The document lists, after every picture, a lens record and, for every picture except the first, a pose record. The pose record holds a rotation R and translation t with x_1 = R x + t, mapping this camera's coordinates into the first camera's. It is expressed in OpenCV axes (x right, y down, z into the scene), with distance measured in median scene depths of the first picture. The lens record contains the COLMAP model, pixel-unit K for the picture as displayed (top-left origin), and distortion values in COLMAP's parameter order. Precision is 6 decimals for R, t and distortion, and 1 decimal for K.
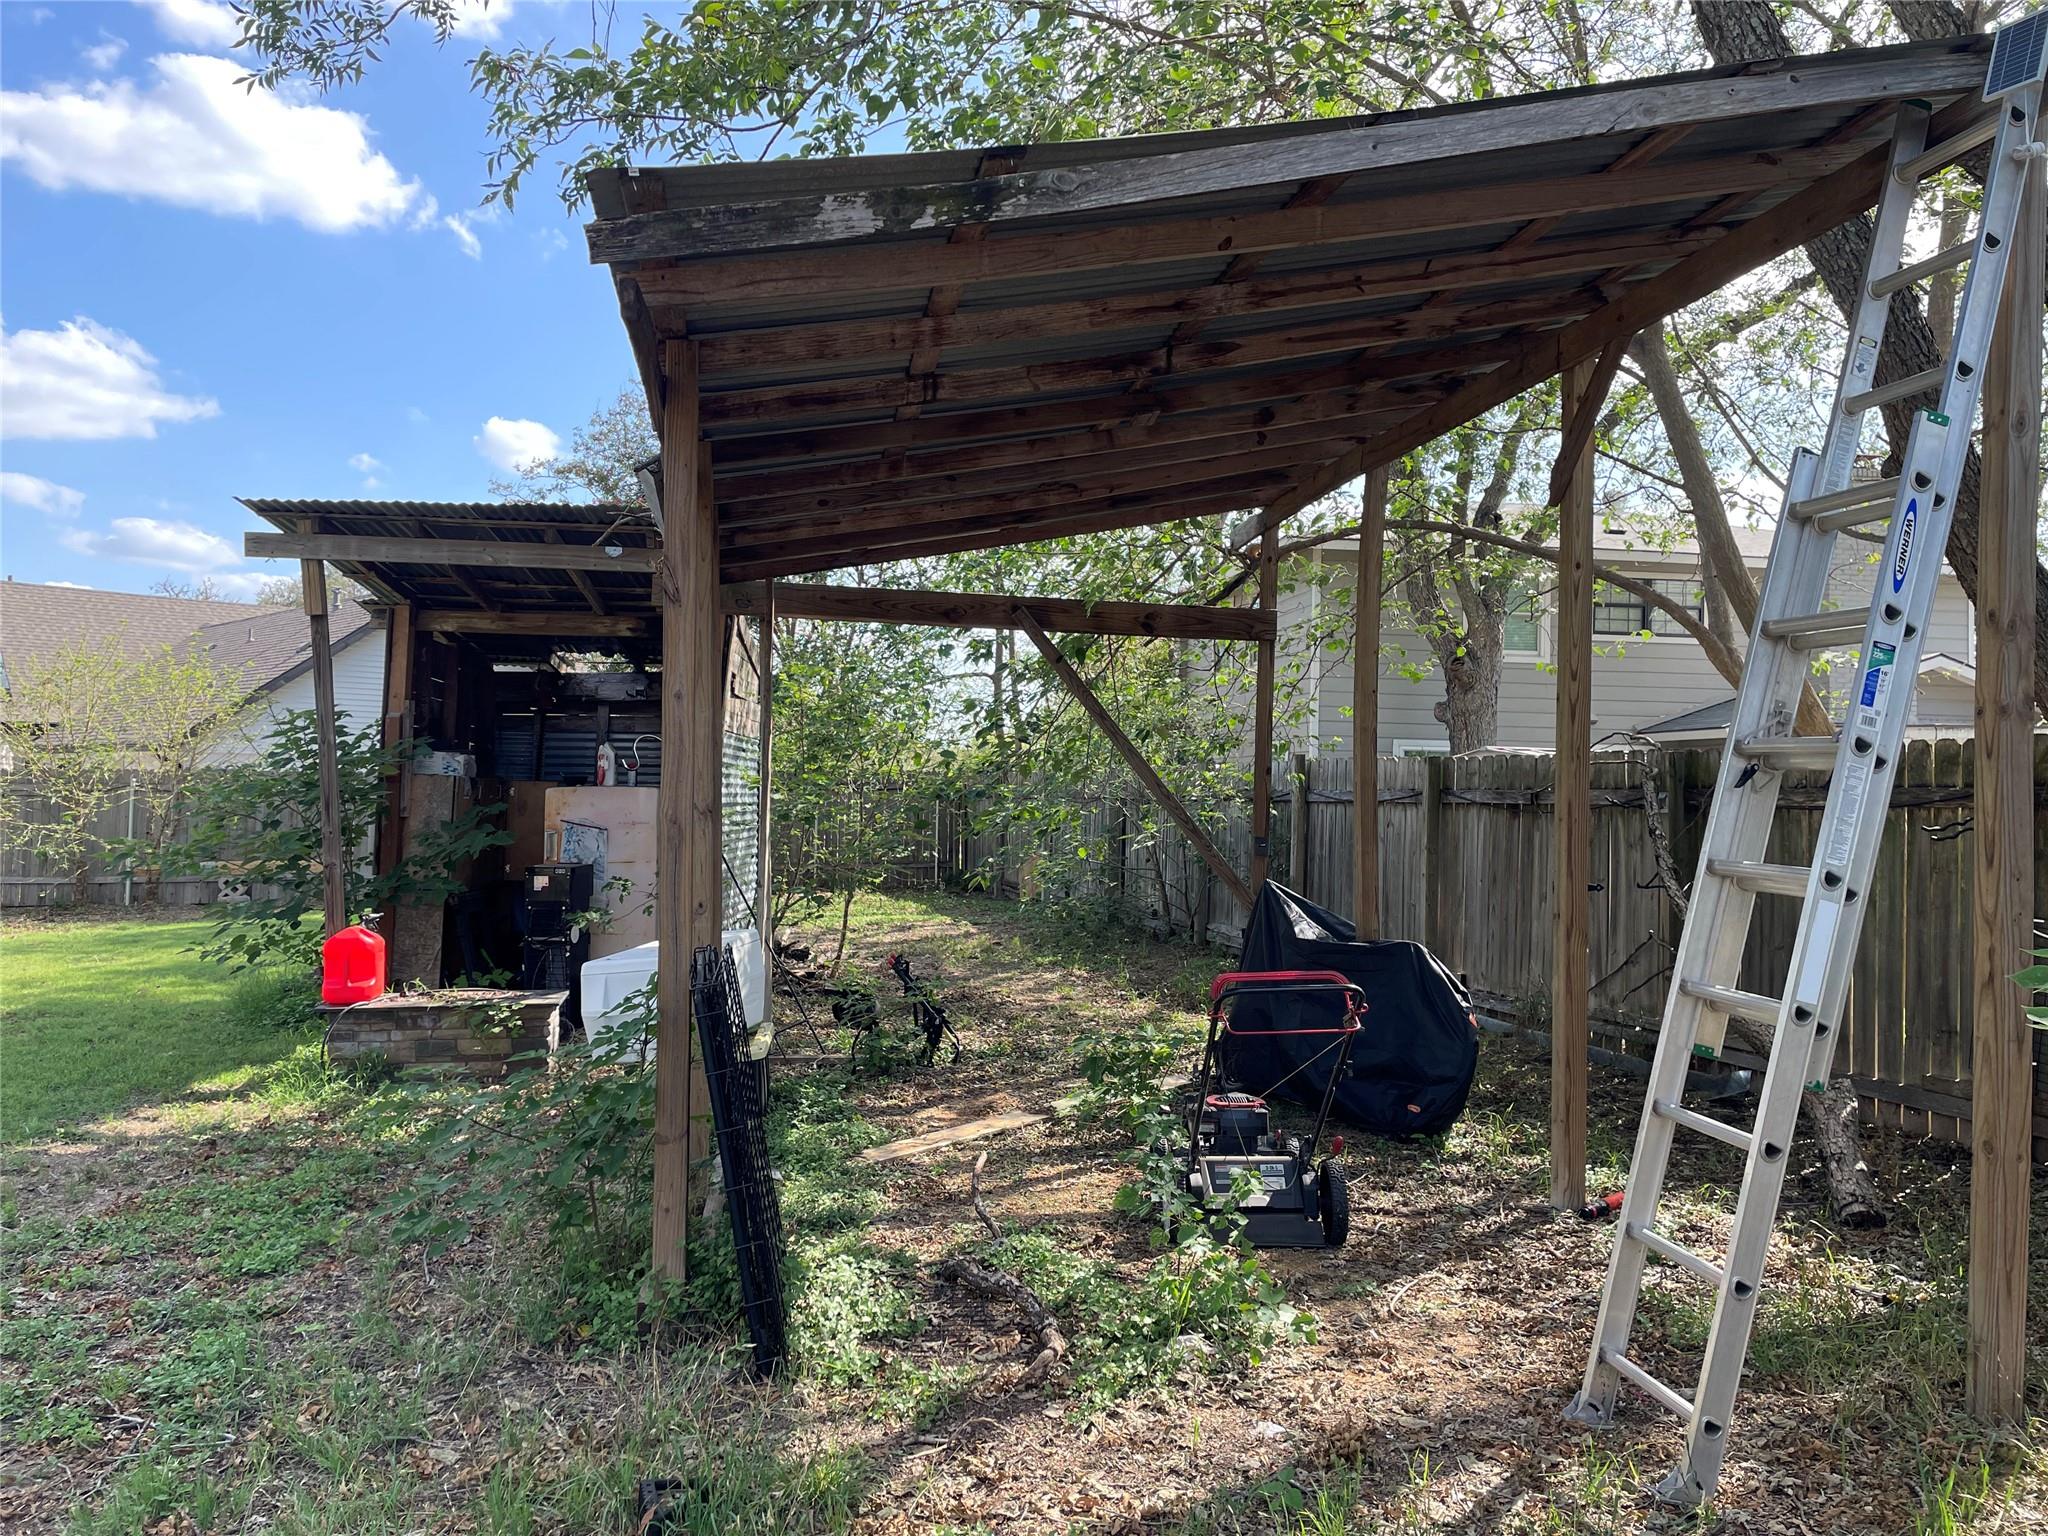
lens RADIAL K [[1555.5, 0, 1030.5], [0, 1555.5, 759.7], [0, 0, 1]] dist [0.102874, -0.131440]
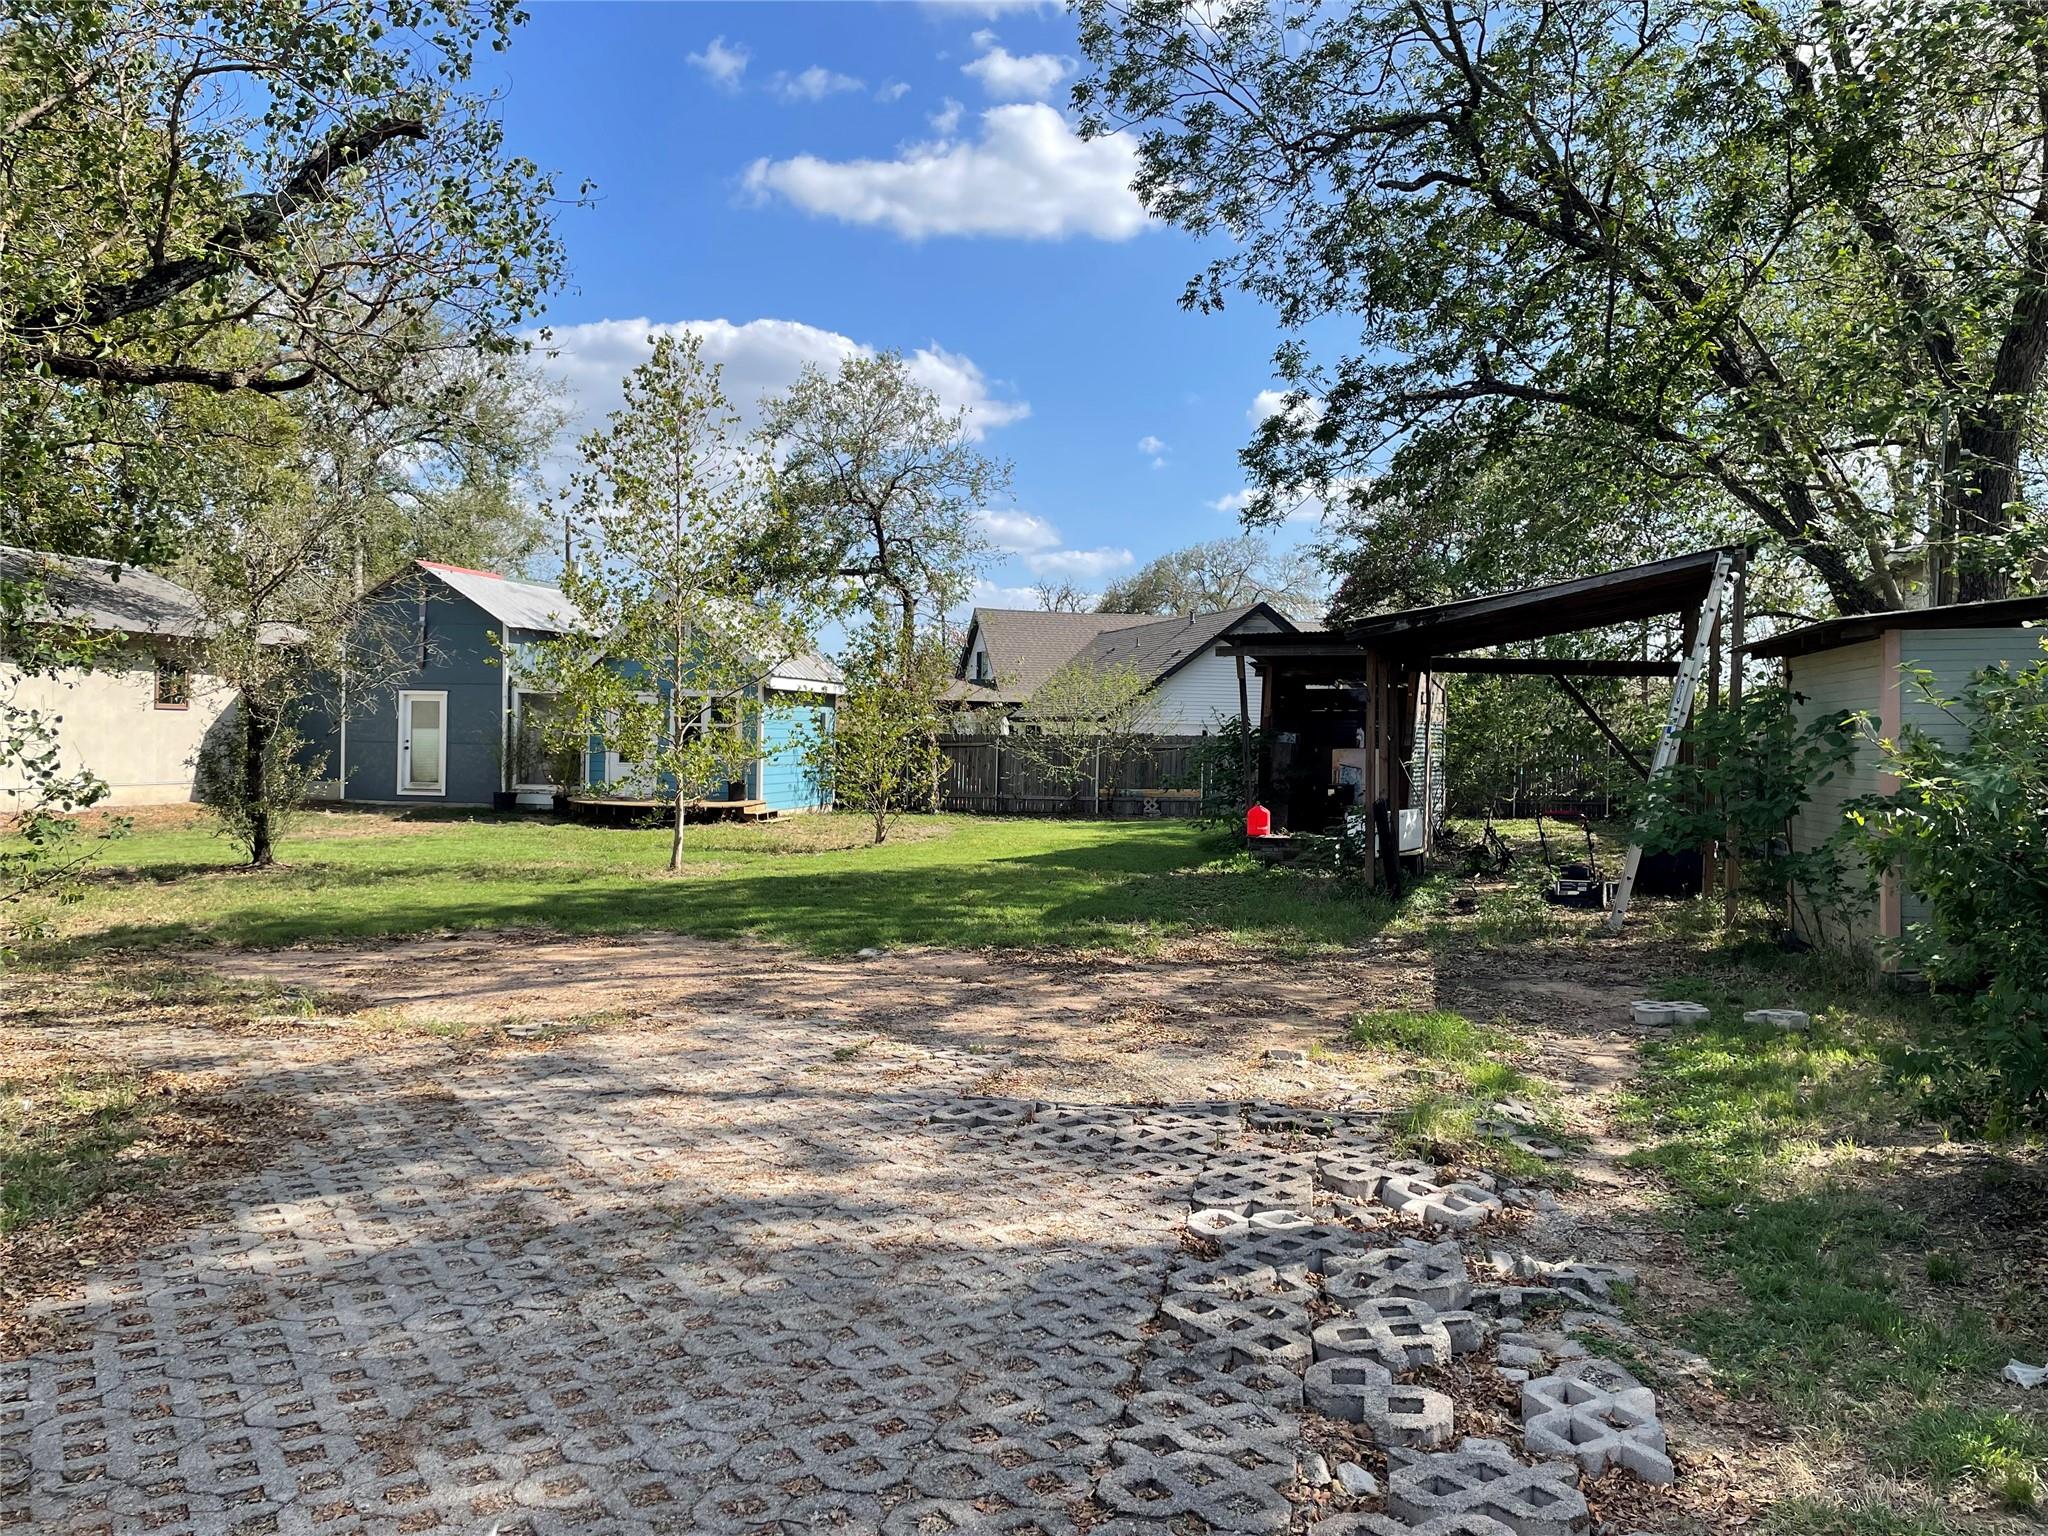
lens RADIAL K [[1499.5, 0, 1017.1], [0, 1499.5, 756.8], [0, 0, 1]] dist [0.076501, -0.091833]
pose [[0.882501, 0.005046, -0.470284, 0.116522], [0.009986, 0.999516, 0.029462, -0.018227], [0.470205, -0.030697, 0.882023, -0.466319]]
